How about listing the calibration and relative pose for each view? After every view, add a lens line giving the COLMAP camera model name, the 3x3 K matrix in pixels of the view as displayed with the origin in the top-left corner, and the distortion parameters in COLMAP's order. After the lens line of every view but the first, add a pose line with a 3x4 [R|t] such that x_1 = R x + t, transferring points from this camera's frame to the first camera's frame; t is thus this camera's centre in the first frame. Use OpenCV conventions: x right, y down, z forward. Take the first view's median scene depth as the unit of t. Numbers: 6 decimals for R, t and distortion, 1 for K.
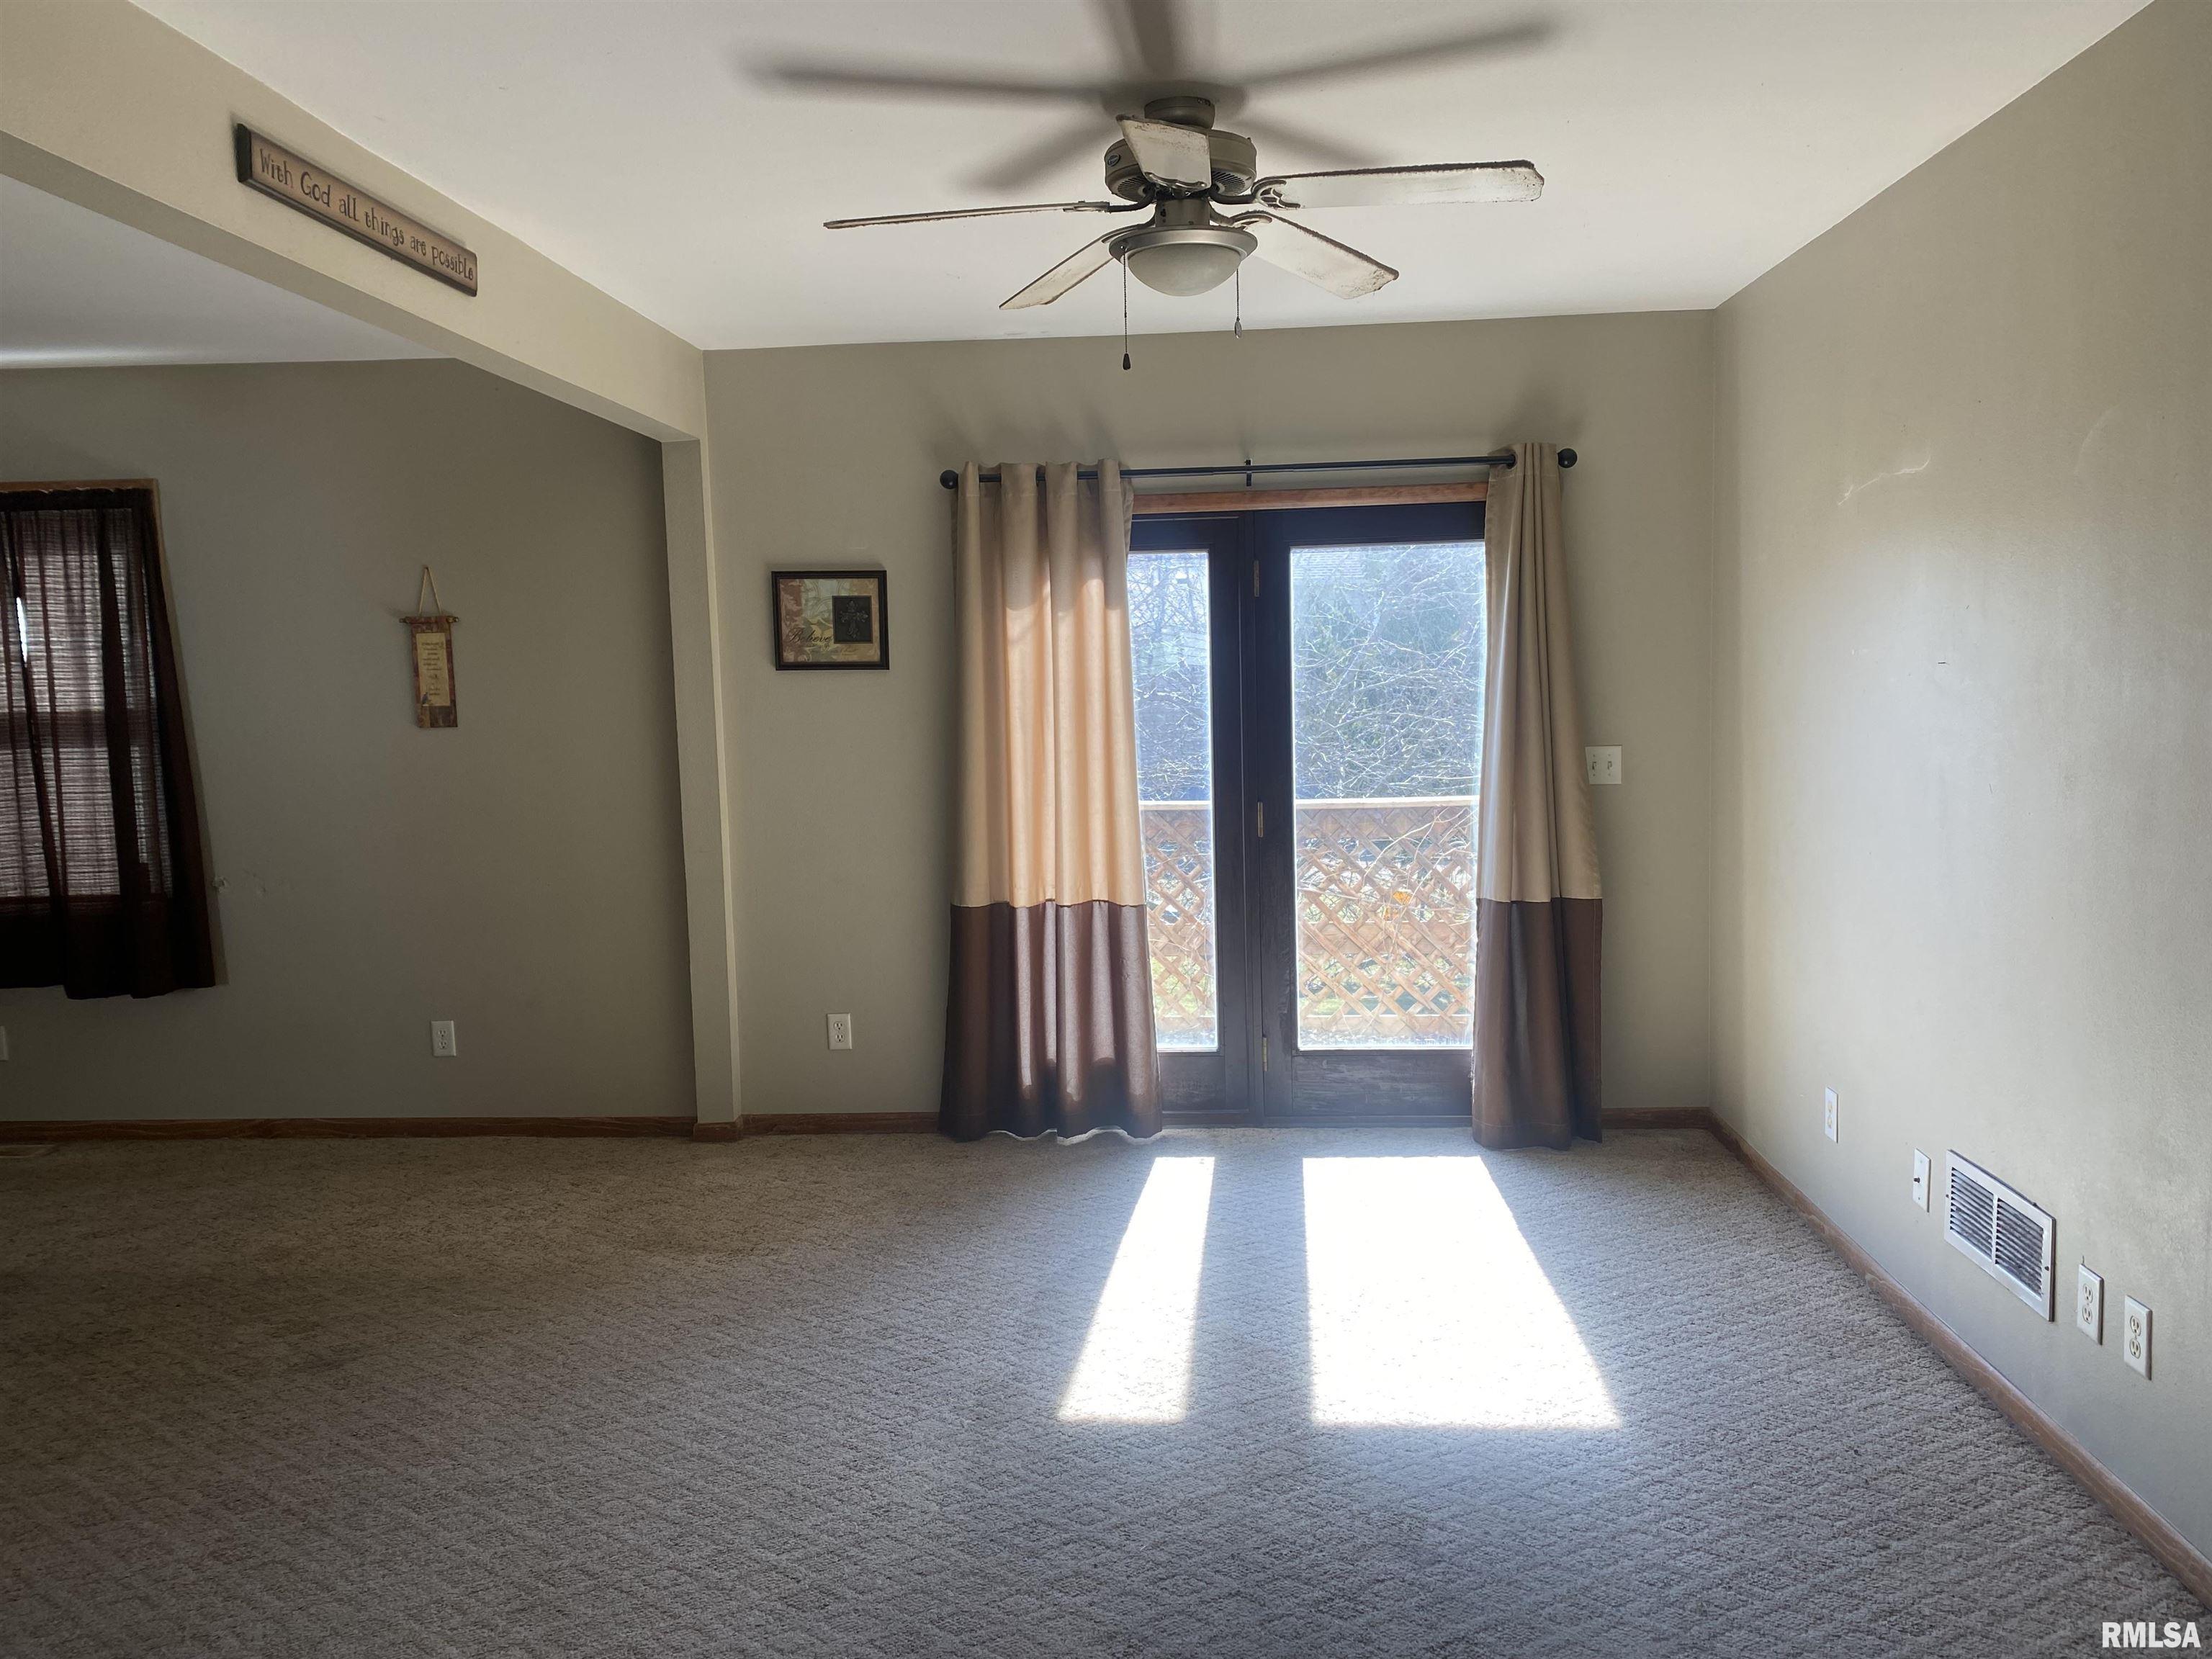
lens RADIAL K [[1720.9, 0, 1053.9], [0, 1720.9, 822.0], [0, 0, 1]] dist [0.060874, -0.067626]
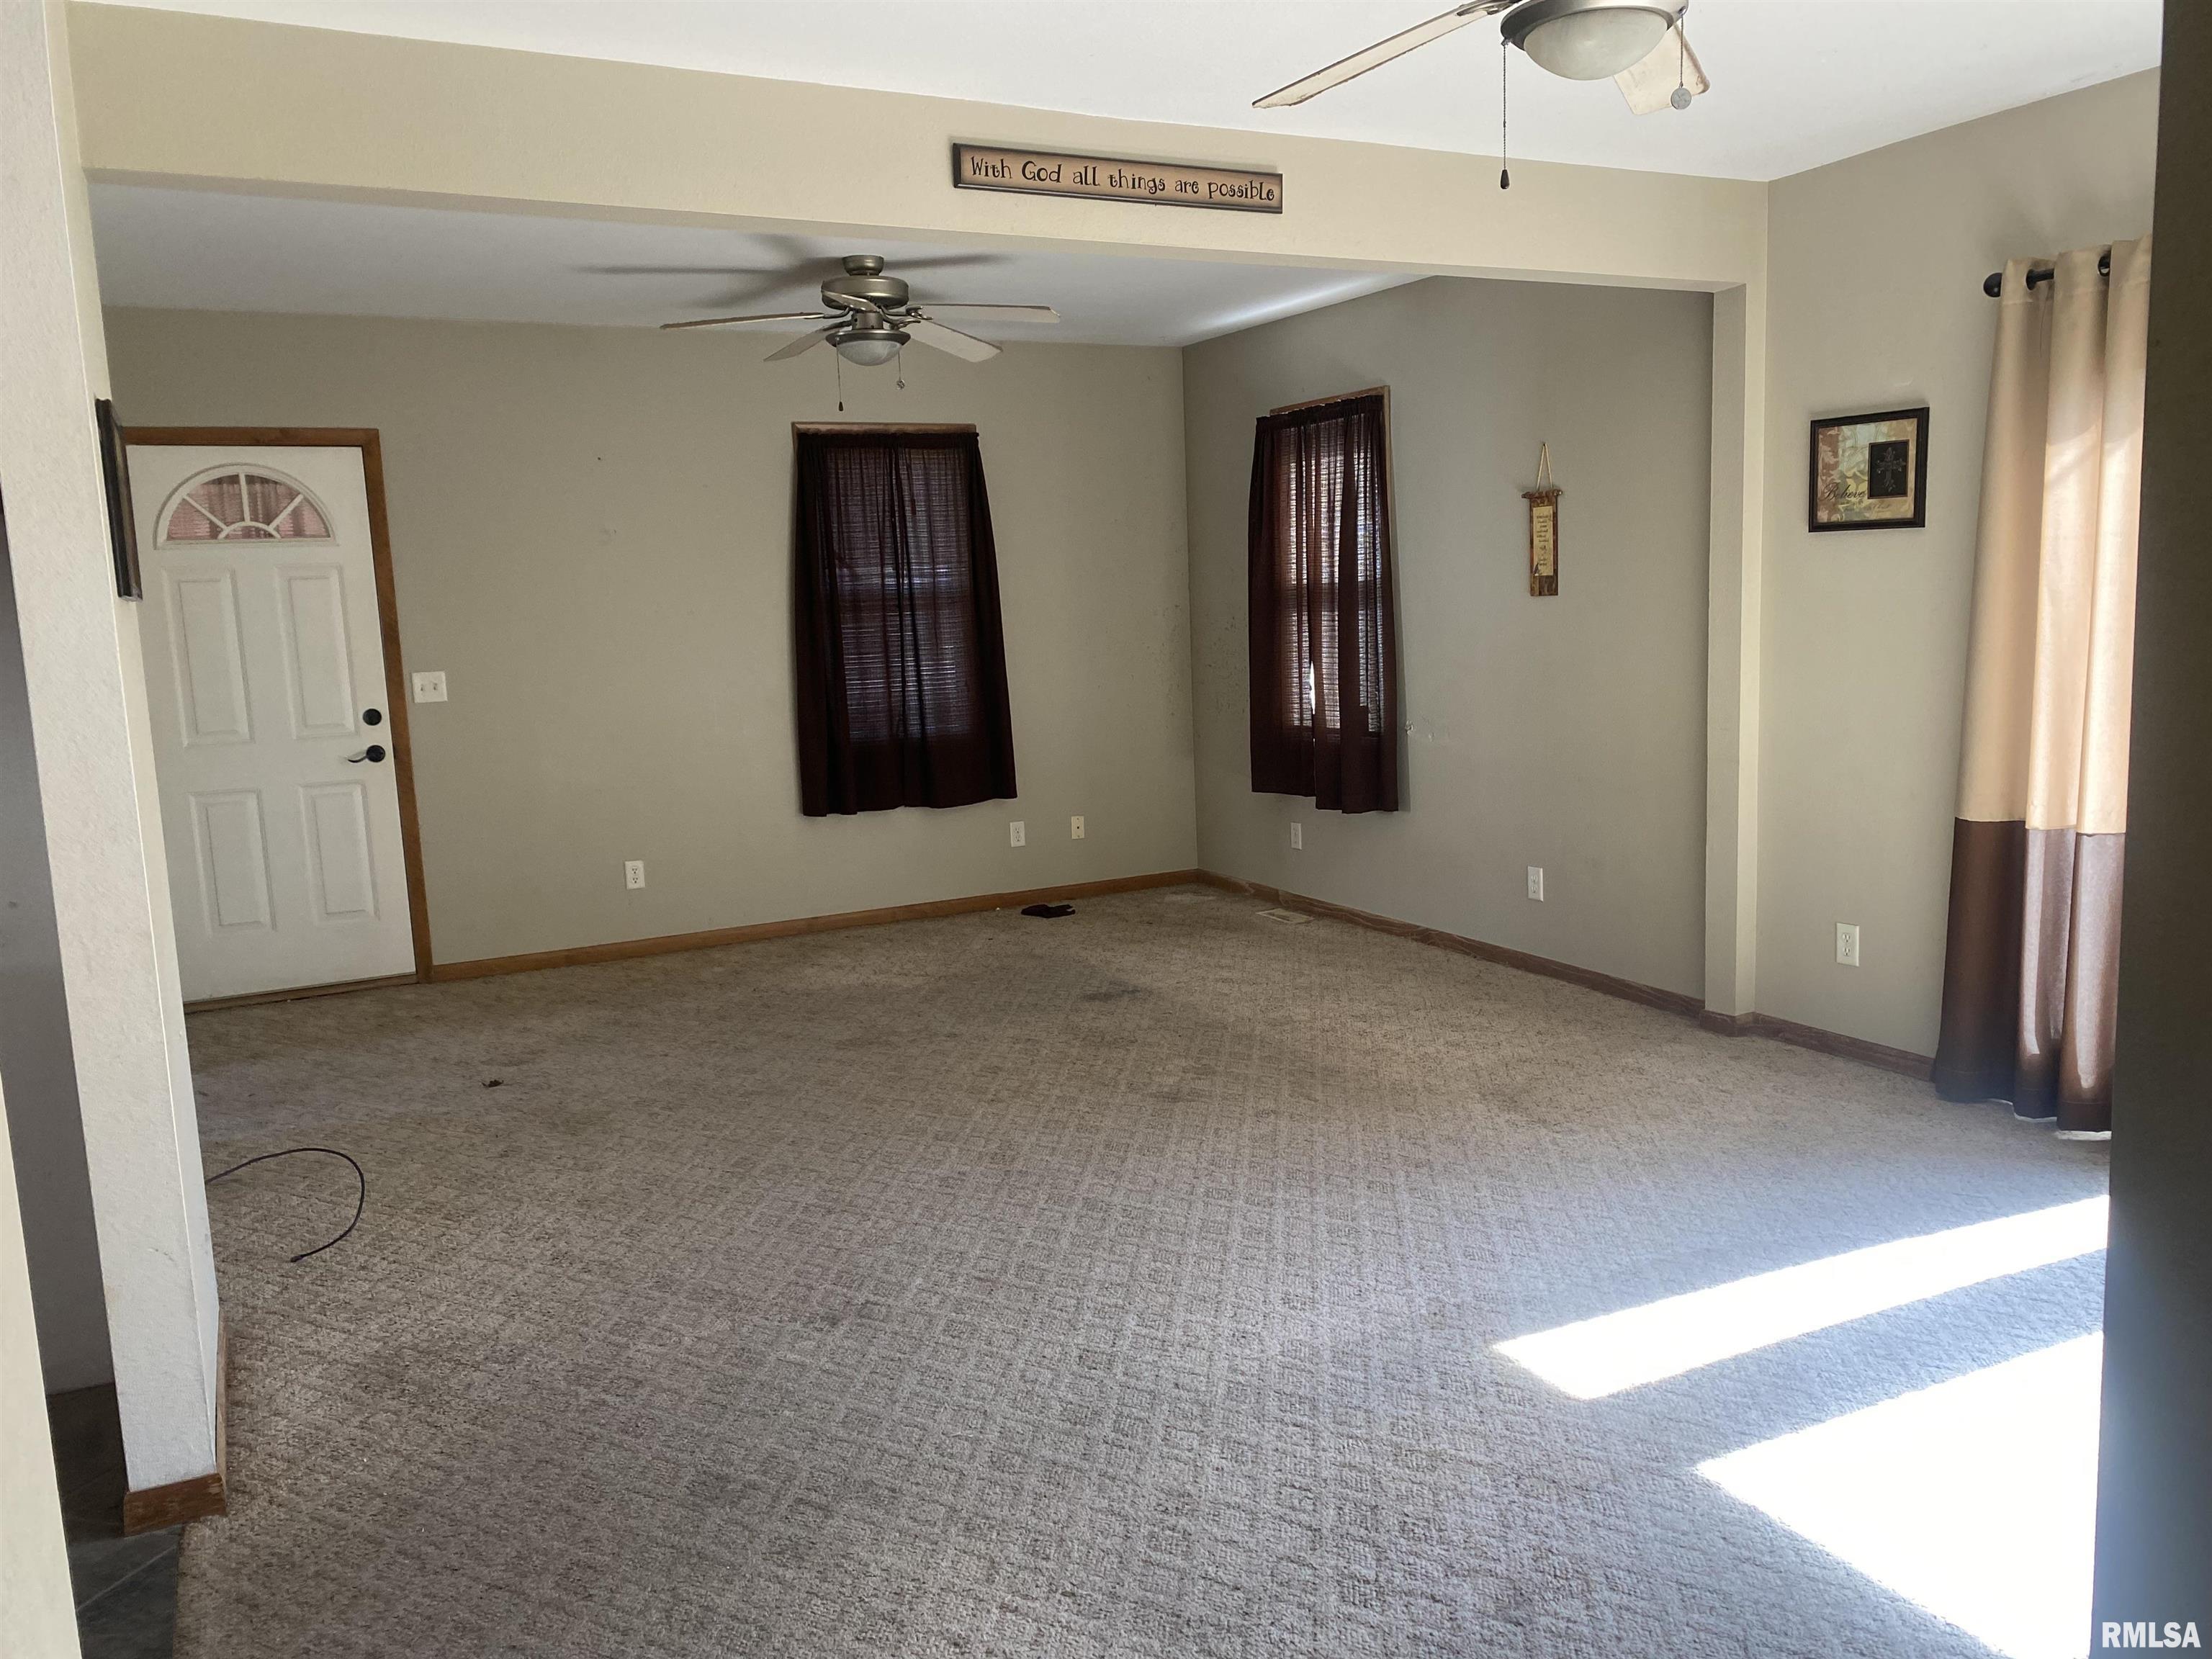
lens RADIAL K [[1683.0, 0, 1120.6], [0, 1683.0, 834.4], [0, 0, 1]] dist [0.054668, -0.059428]
pose [[0.510312, 0.127400, -0.850501, 0.429832], [-0.049729, 0.991683, 0.118710, -0.019462], [0.858550, -0.018285, 0.512403, 0.241054]]
